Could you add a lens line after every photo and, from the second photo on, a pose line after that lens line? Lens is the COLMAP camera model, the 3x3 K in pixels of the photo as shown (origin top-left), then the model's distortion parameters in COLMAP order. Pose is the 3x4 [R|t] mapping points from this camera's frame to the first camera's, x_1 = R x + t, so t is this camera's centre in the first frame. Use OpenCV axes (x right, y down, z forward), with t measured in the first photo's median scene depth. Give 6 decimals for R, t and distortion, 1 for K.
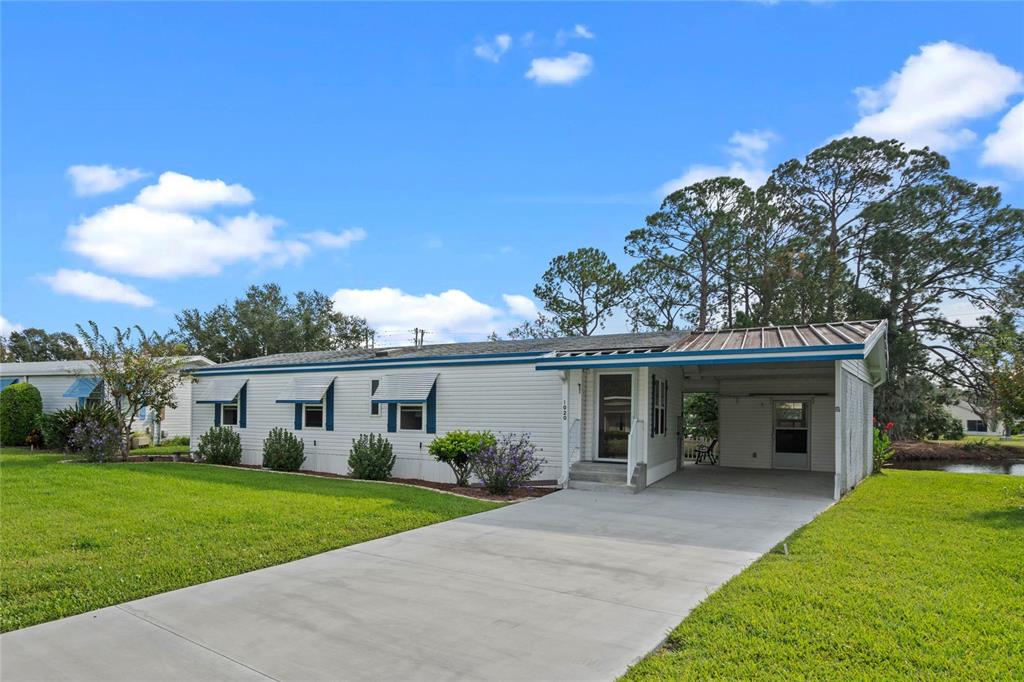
lens RADIAL K [[494.6, 0, 496.8], [0, 494.6, 352.3], [0, 0, 1]] dist [-0.004433, -0.000367]
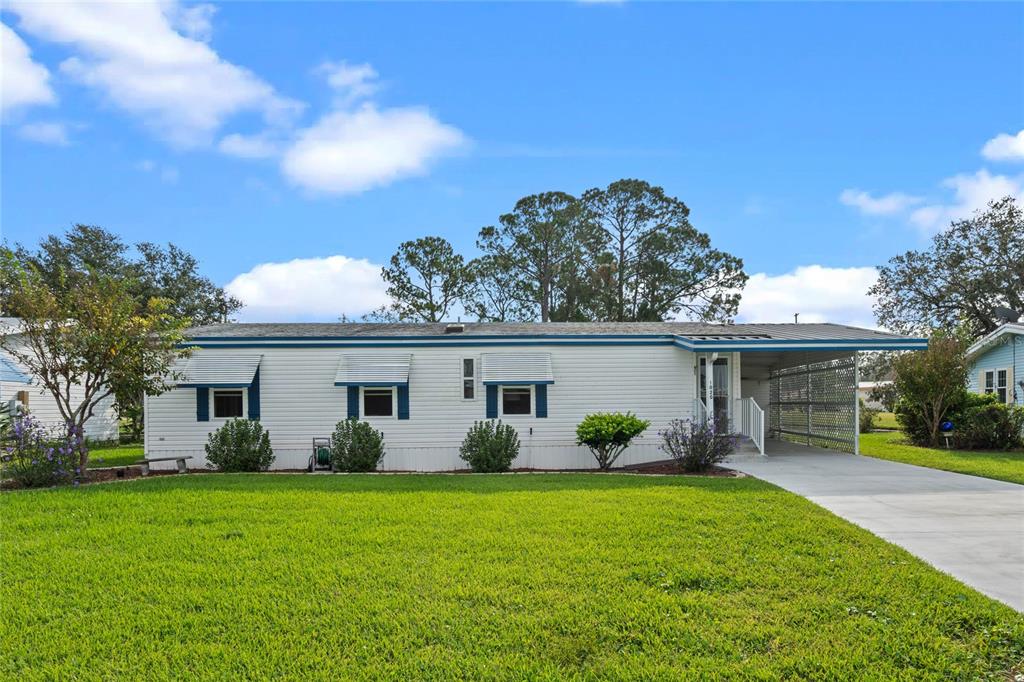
lens RADIAL K [[456.7, 0, 517.5], [0, 456.7, 380.6], [0, 0, 1]] dist [-0.000312, 0.000262]
pose [[0.889966, -0.000715, 0.456026, -0.321096], [-0.039878, 0.996046, 0.079386, 0.016224], [-0.454280, -0.088836, 0.886419, 0.150281]]
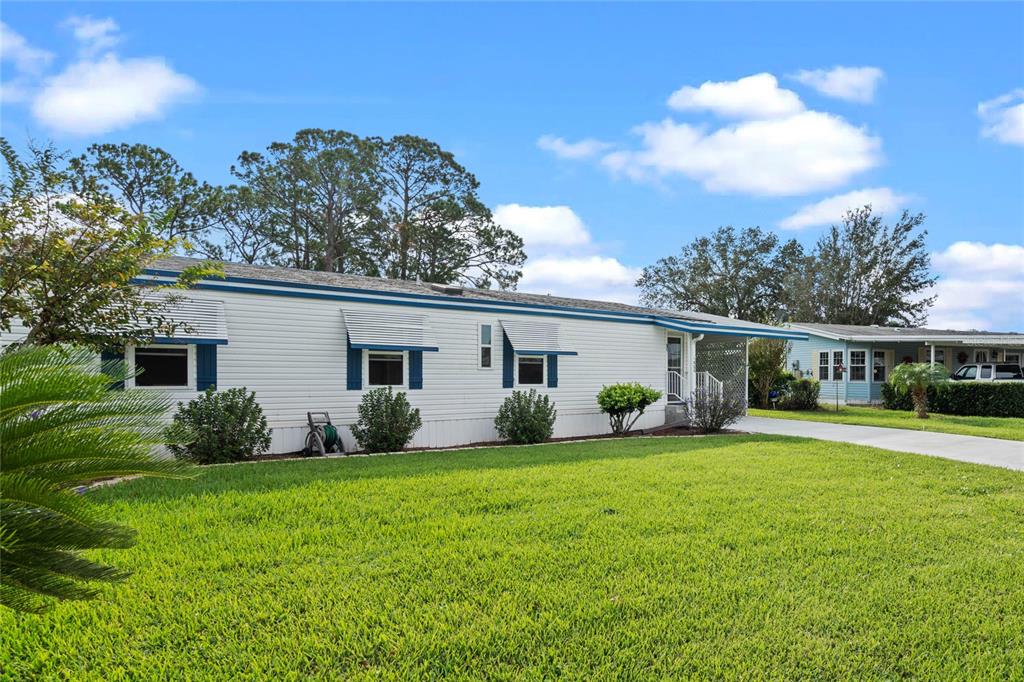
lens RADIAL K [[494.6, 0, 496.8], [0, 494.6, 352.3], [0, 0, 1]] dist [-0.004433, -0.000367]
pose [[0.550862, 0.022449, 0.834295, -0.560958], [-0.113888, 0.992309, 0.048496, 0.036483], [-0.826789, -0.121731, 0.549182, 0.327990]]
